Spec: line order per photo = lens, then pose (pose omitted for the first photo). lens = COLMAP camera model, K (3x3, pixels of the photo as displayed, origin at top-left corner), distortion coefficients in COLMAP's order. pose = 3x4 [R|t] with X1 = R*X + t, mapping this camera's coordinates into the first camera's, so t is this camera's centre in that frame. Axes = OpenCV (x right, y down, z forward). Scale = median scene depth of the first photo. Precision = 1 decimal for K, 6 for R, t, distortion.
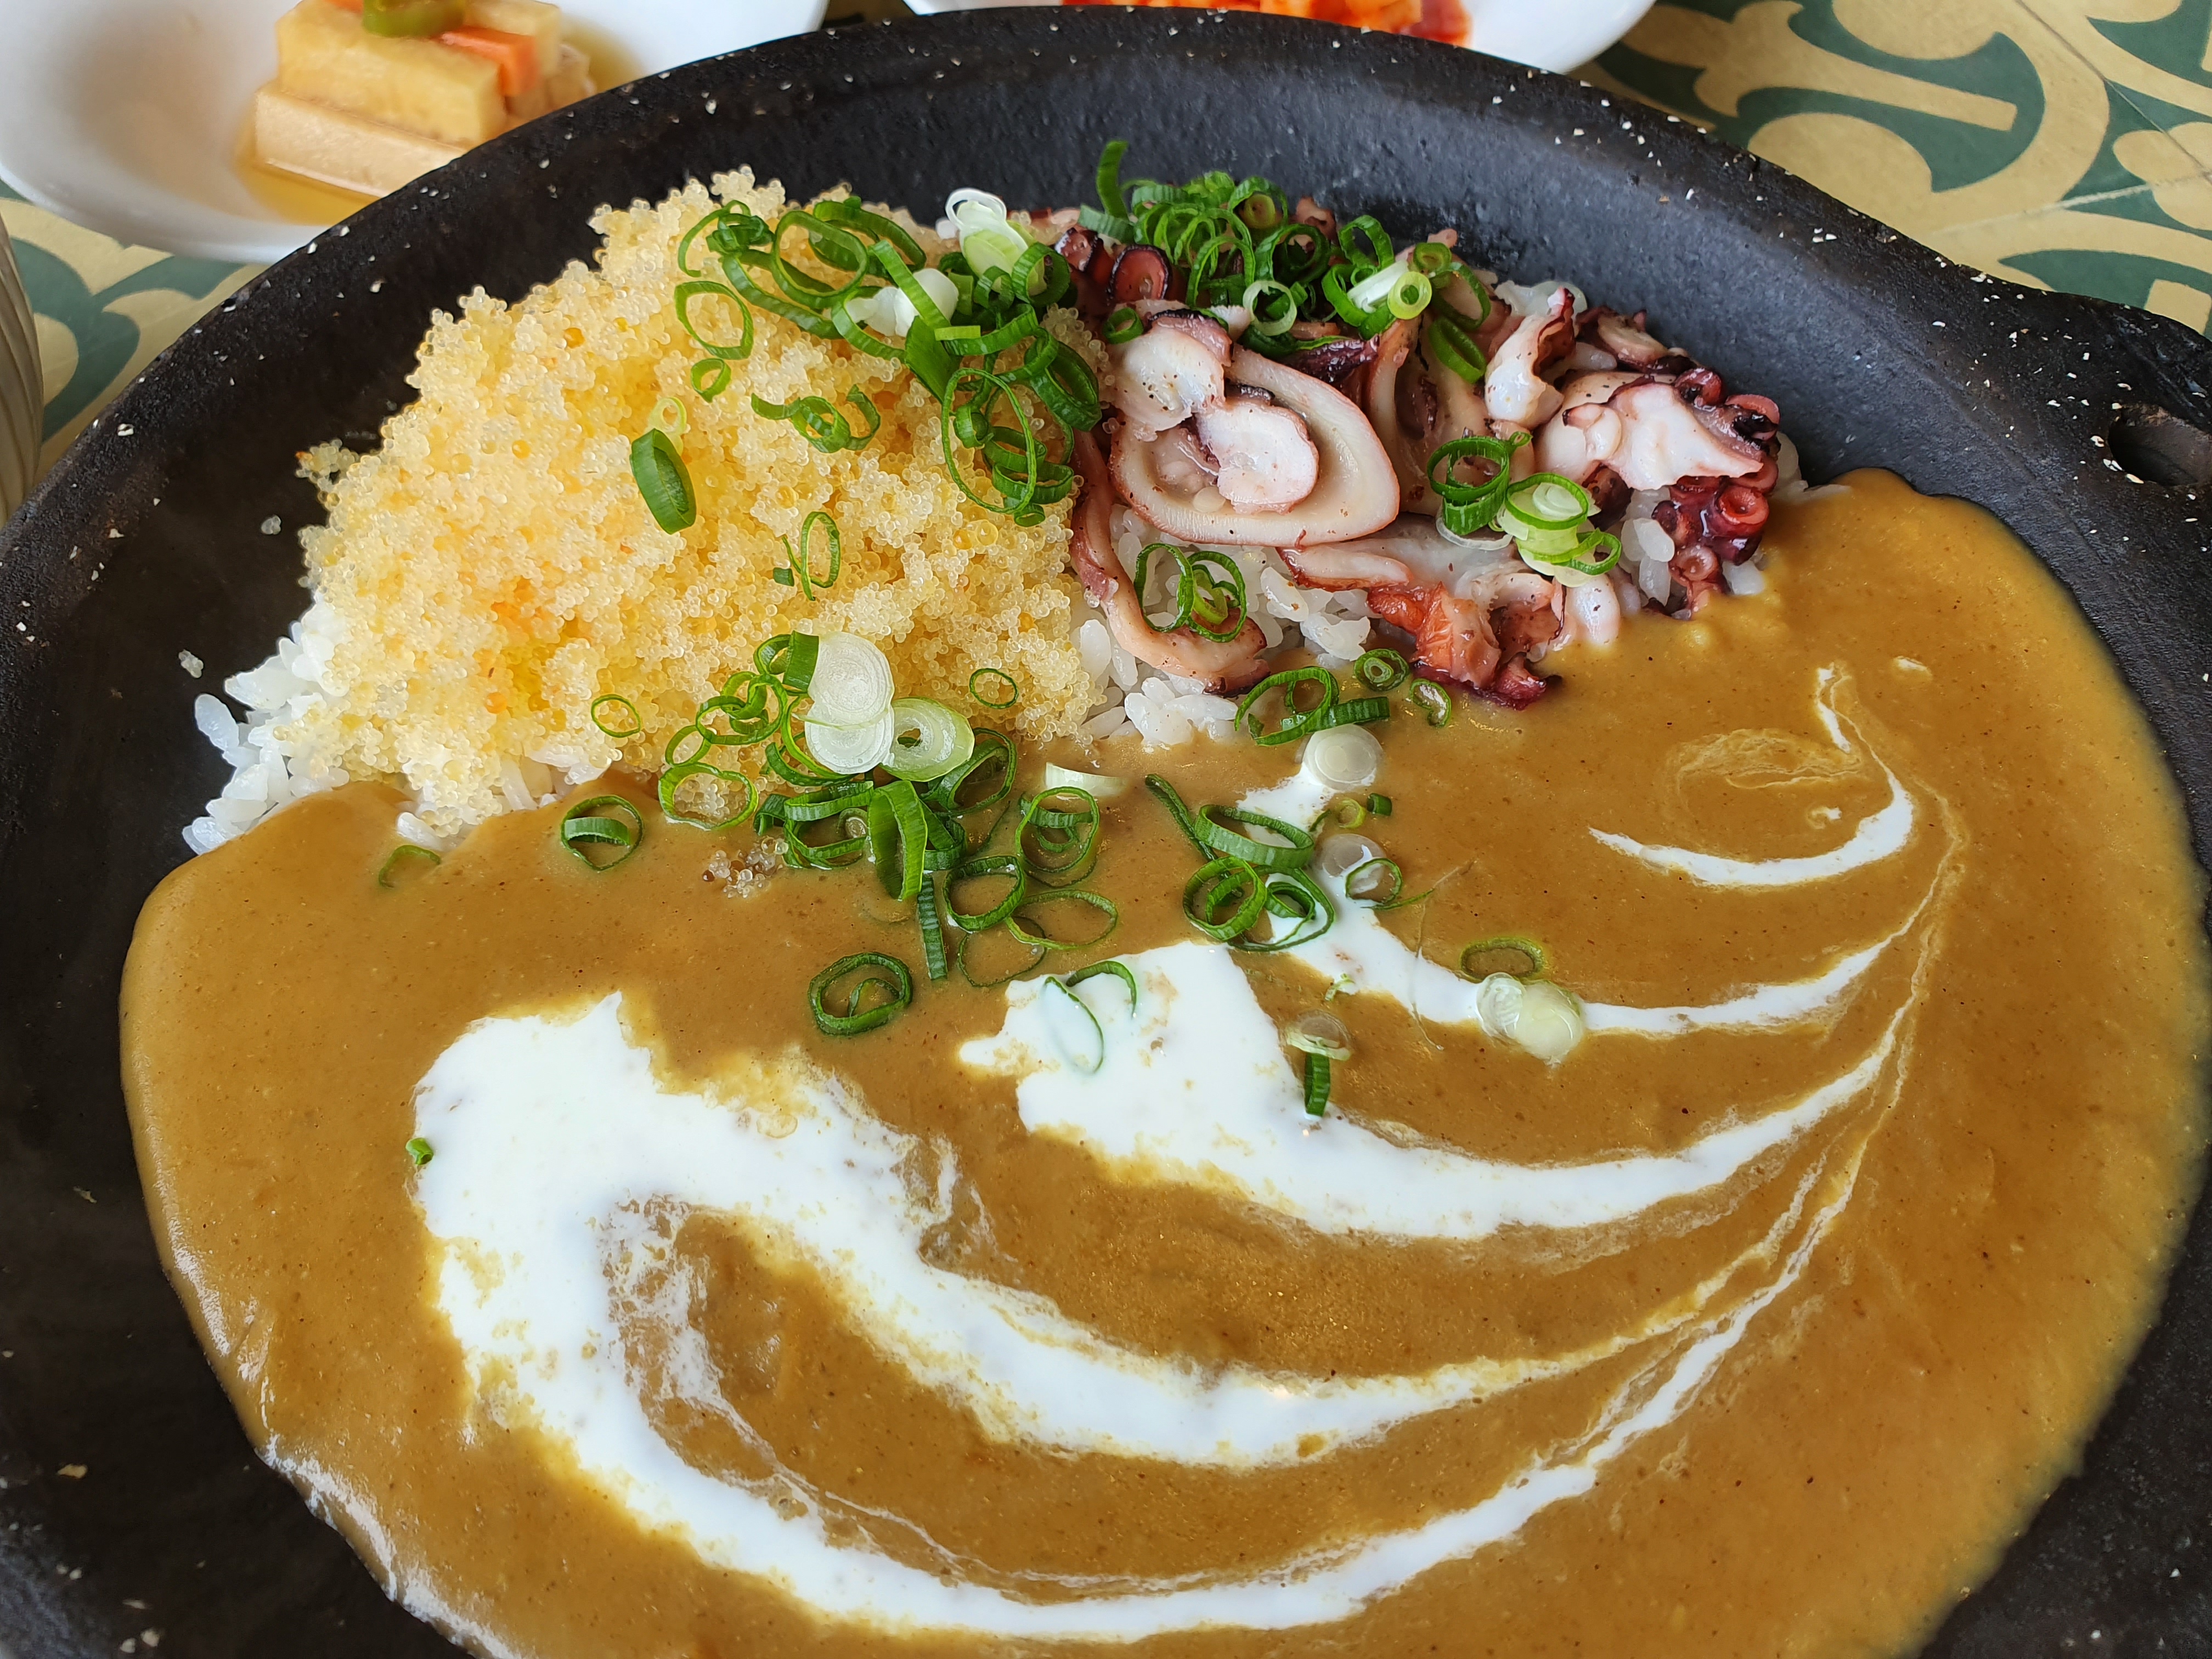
lens RADIAL K [[1661.1, 0, 1106.0], [0, 1661.1, 829.5], [0, 0, 1]] dist [0.043209, -0.102919]
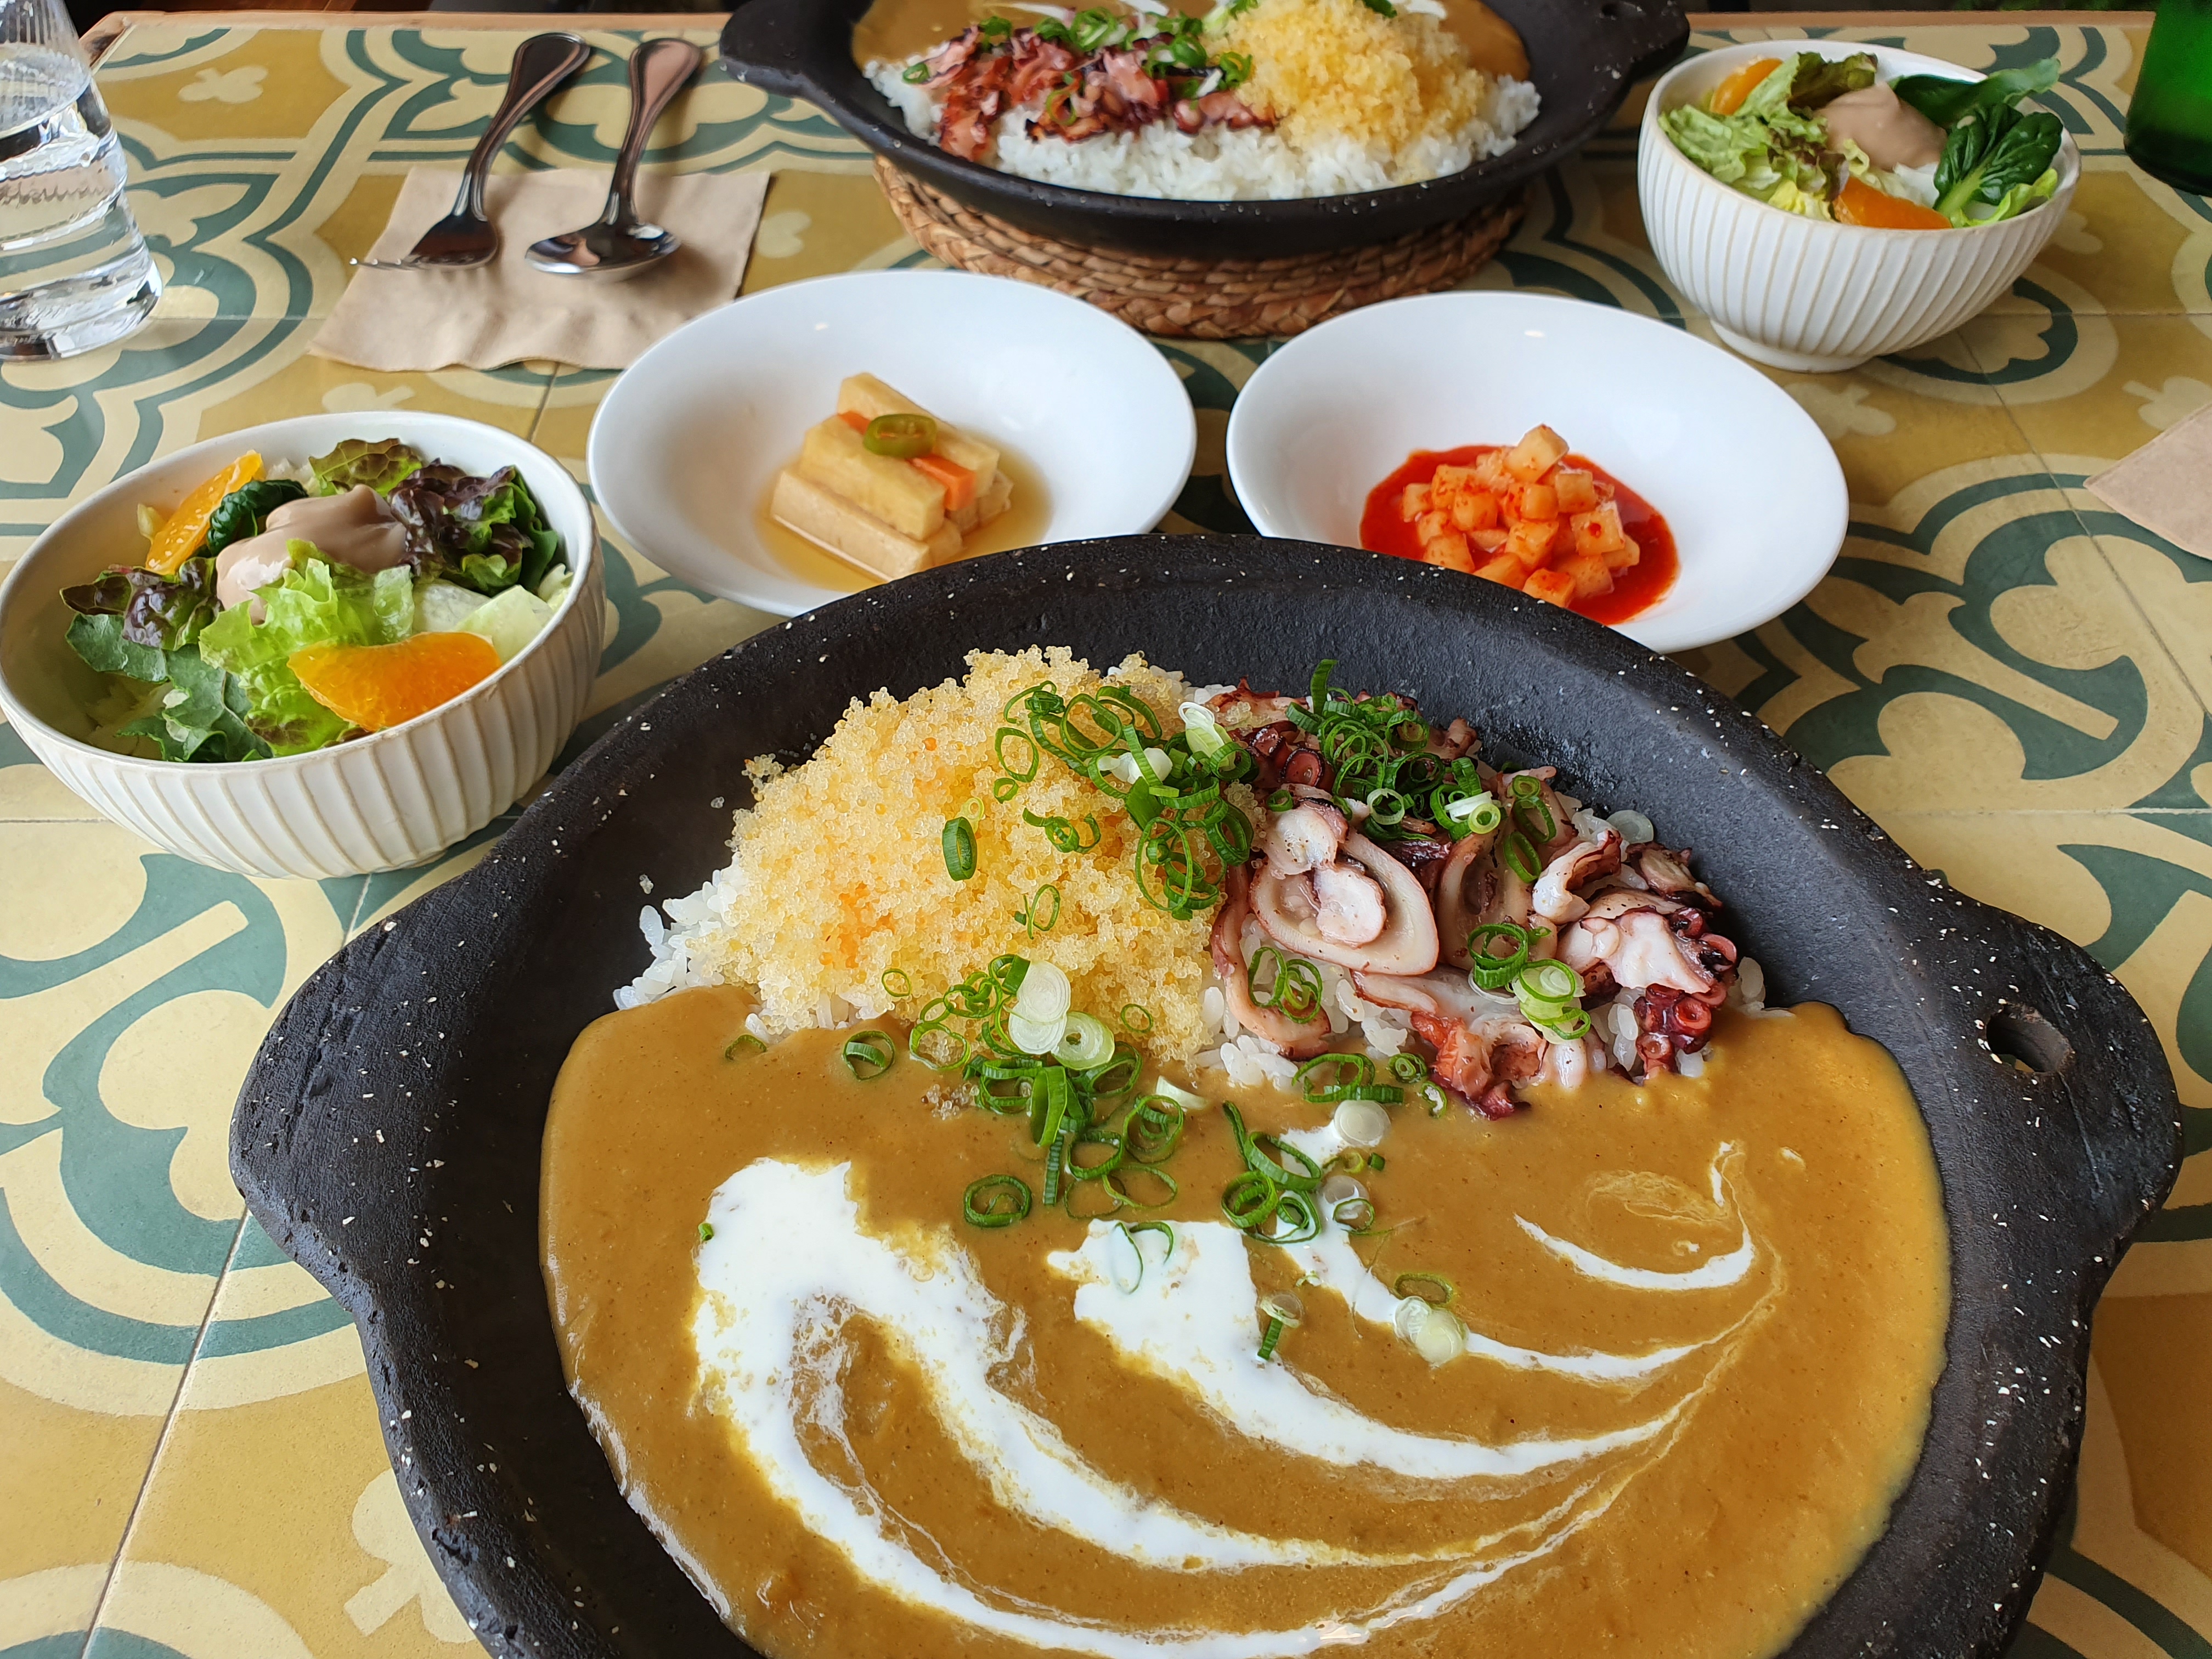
lens RADIAL K [[1621.2, 0, 1106.0], [0, 1621.2, 829.5], [0, 0, 1]] dist [0.023210, -0.090814]
pose [[0.959849, 0.204047, -0.192494, 0.153389], [-0.233247, 0.961760, -0.143578, -0.035833], [0.155837, 0.182712, 0.970738, -0.452275]]
